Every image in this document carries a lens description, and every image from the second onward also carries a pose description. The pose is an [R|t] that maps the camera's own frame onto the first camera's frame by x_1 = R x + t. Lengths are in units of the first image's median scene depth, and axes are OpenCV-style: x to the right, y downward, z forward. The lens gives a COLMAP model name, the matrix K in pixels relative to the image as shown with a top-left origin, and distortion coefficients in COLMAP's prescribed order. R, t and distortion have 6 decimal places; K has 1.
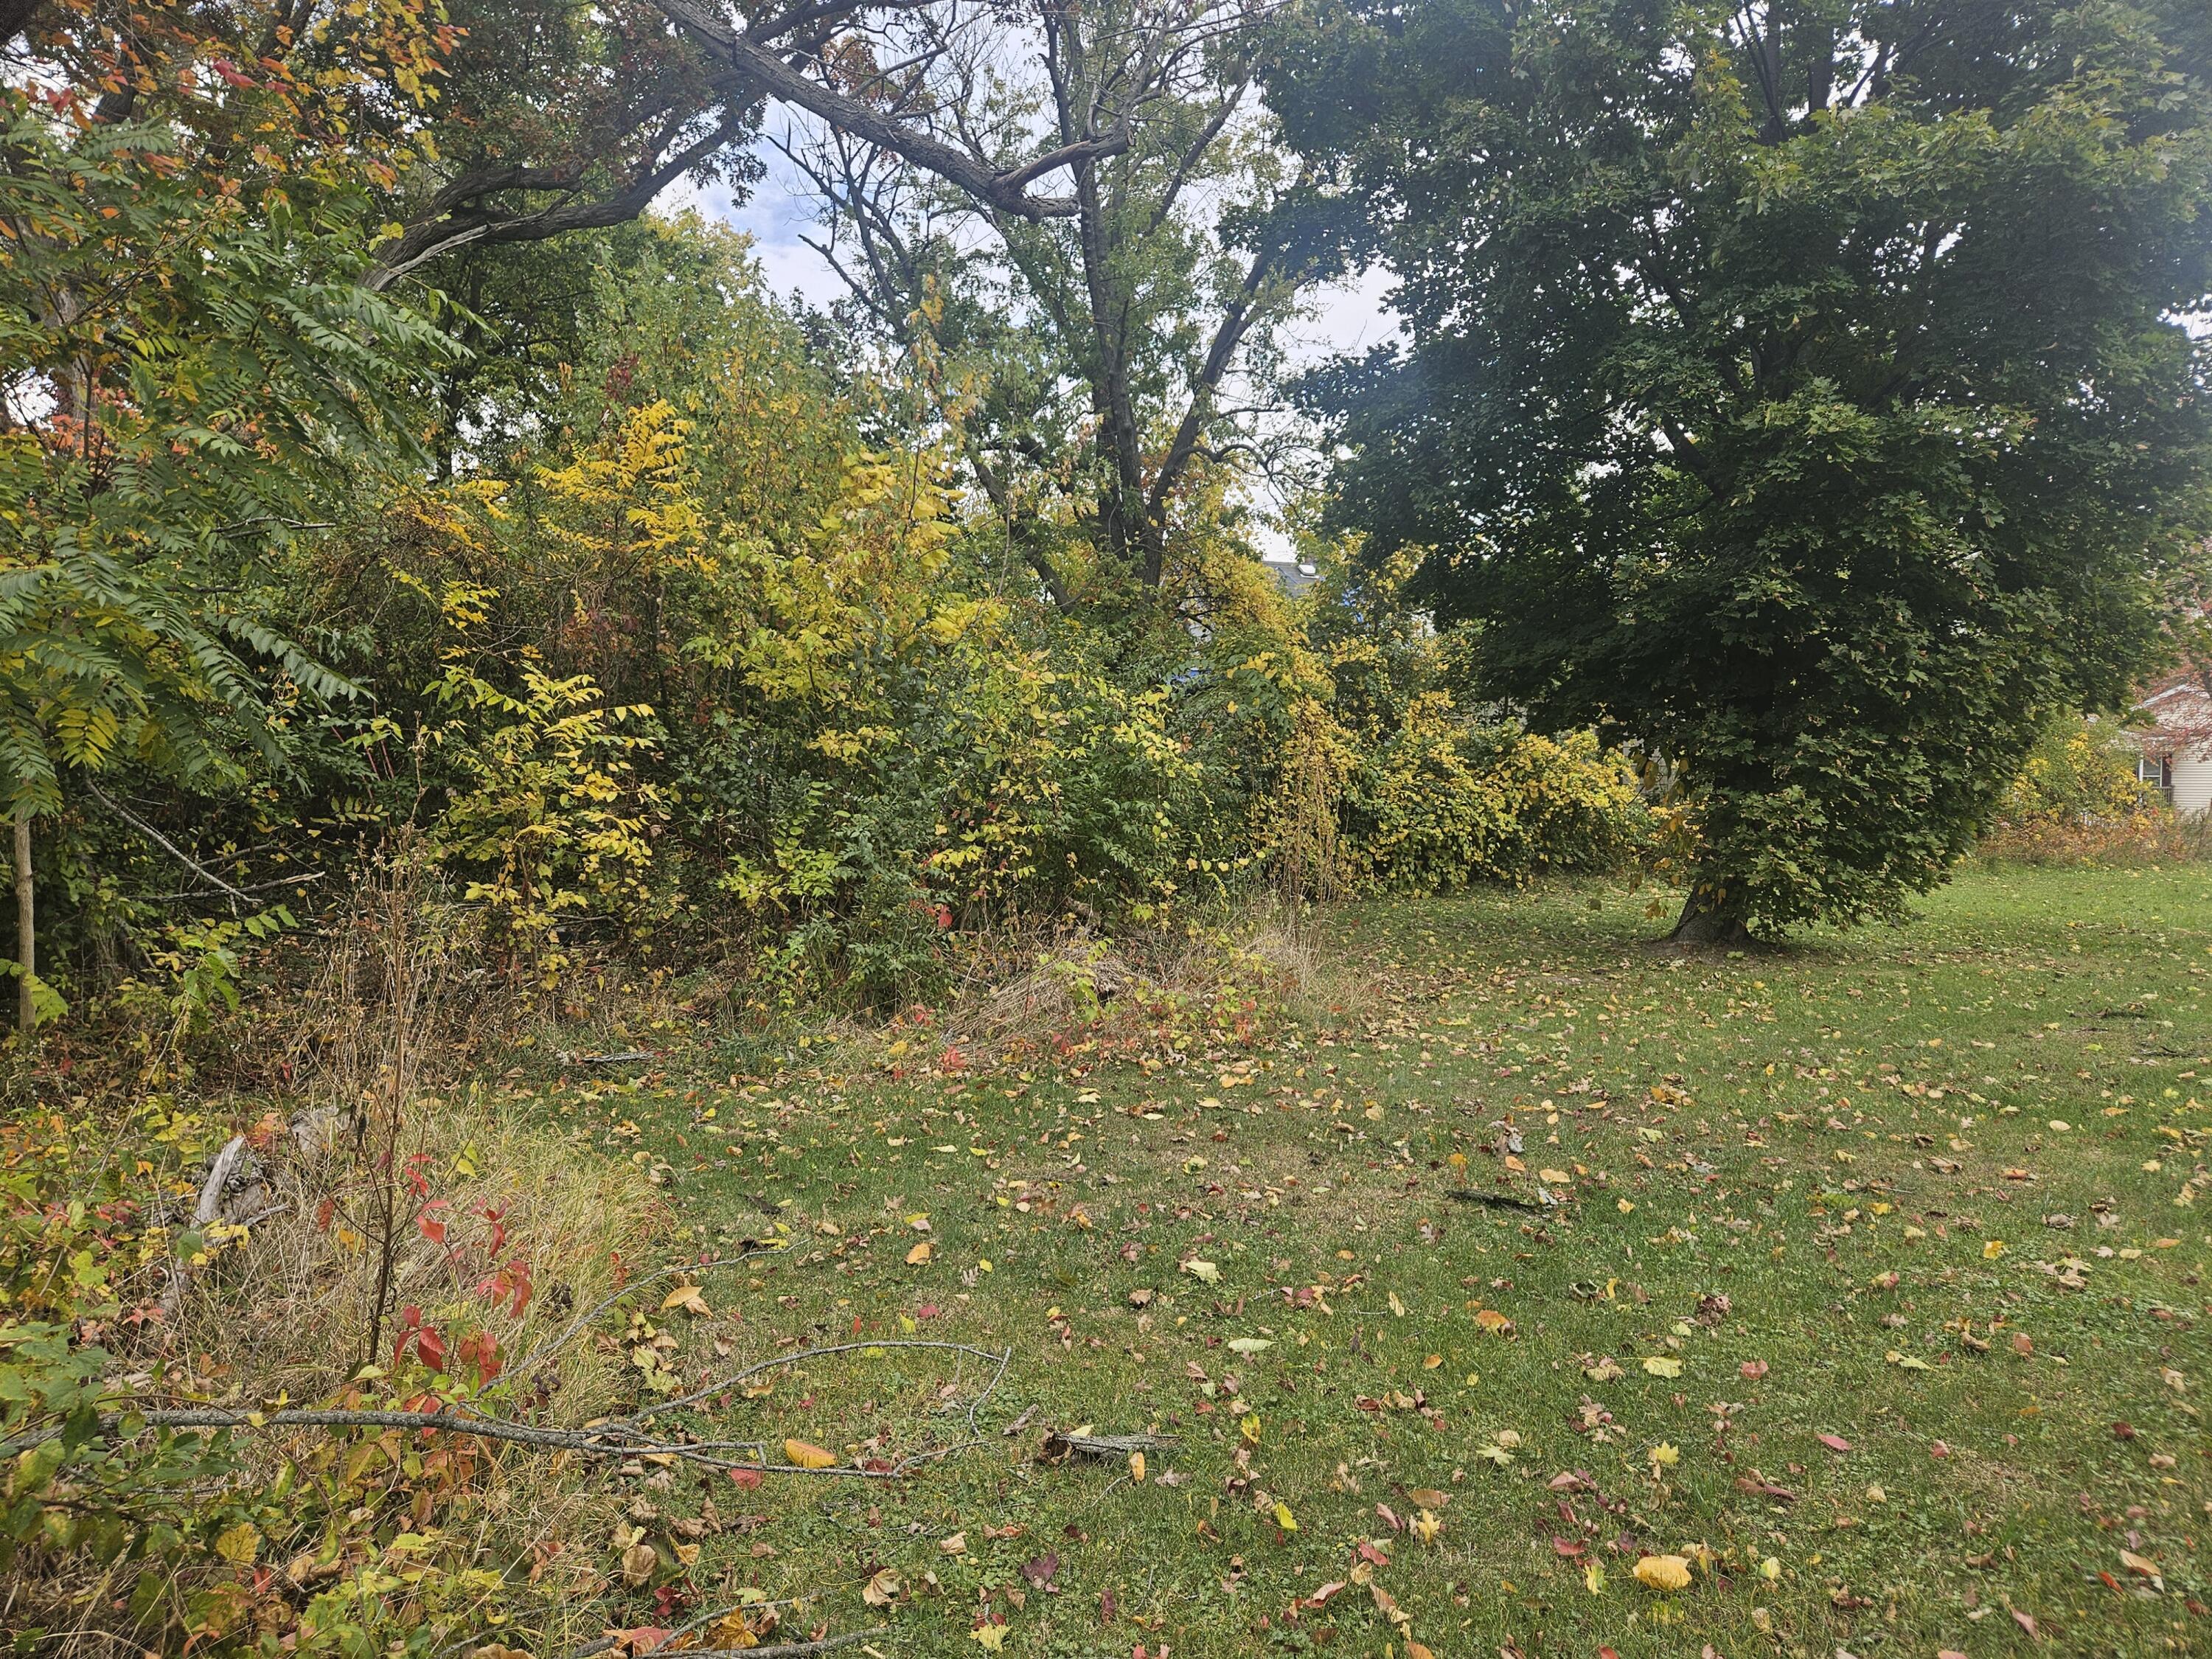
lens RADIAL K [[1474.2, 0, 1105.3], [0, 1474.2, 832.2], [0, 0, 1]] dist [0.026541, -0.007615]
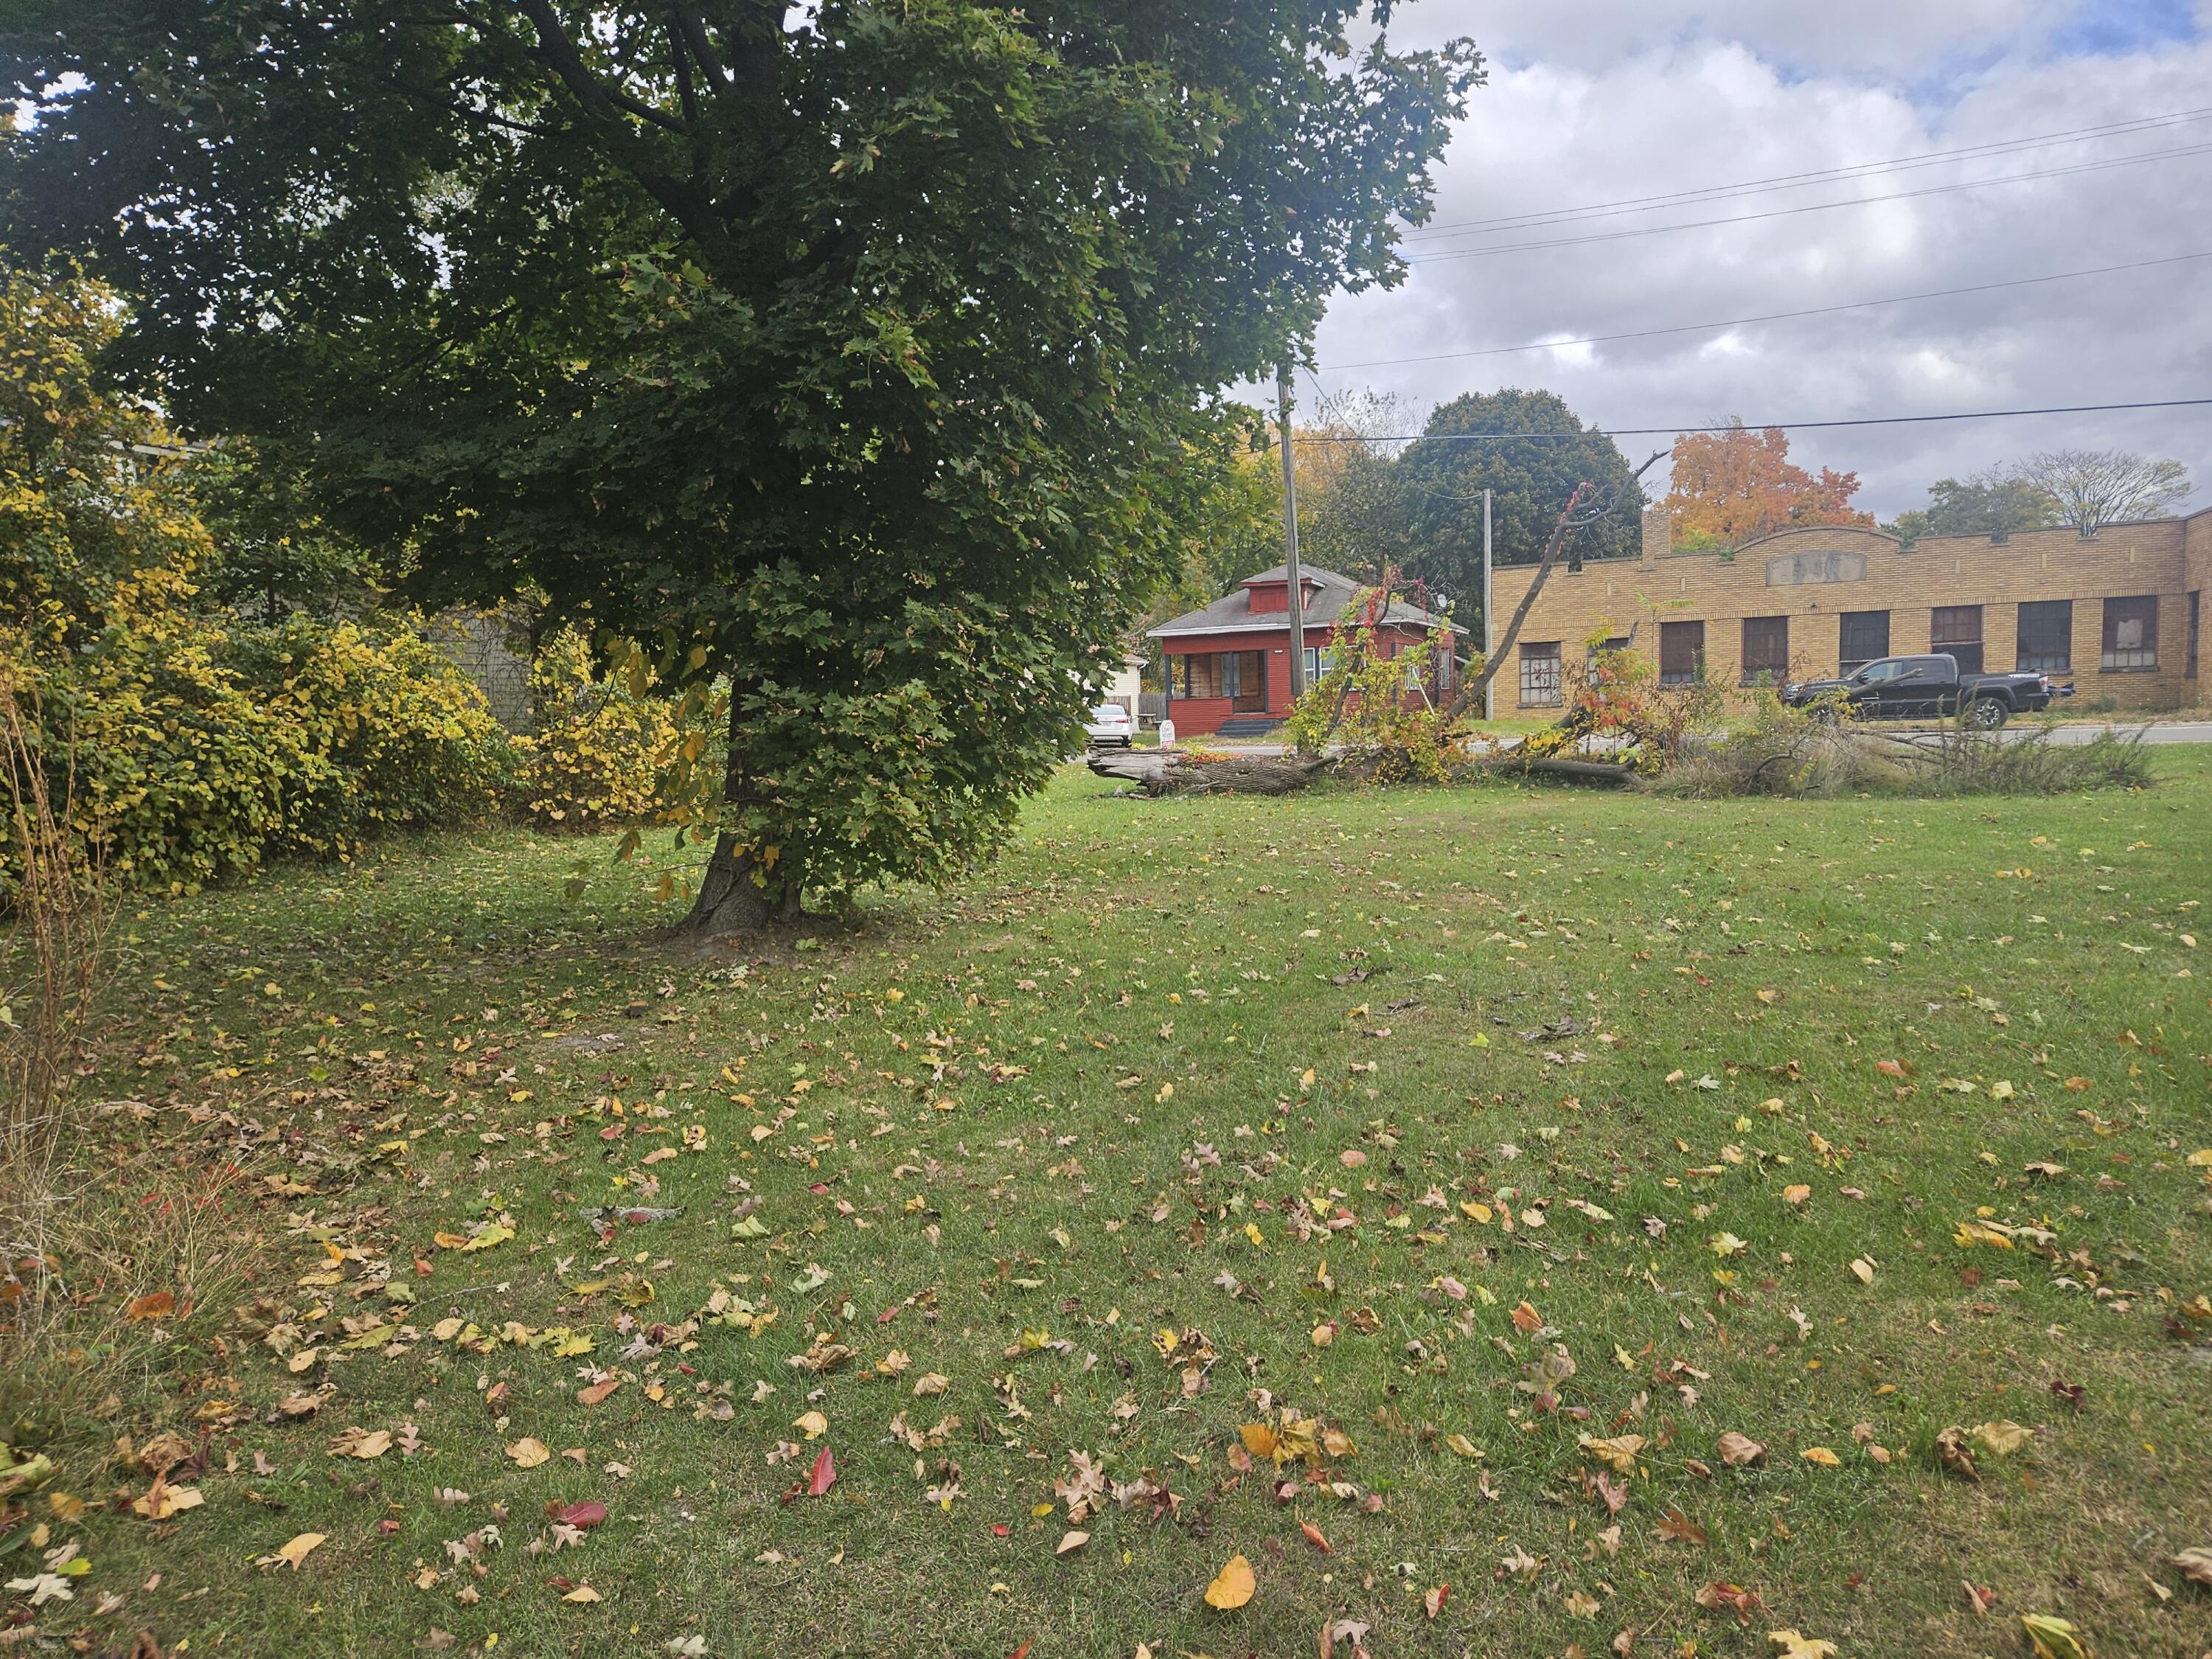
lens RADIAL K [[1474.2, 0, 1108.0], [0, 1474.2, 847.0], [0, 0, 1]] dist [0.026541, -0.007615]
pose [[0.686670, -0.099178, 0.720173, 0.030425], [0.059619, 0.994996, 0.080179, -0.003010], [-0.724521, -0.012120, 0.689146, 0.276577]]
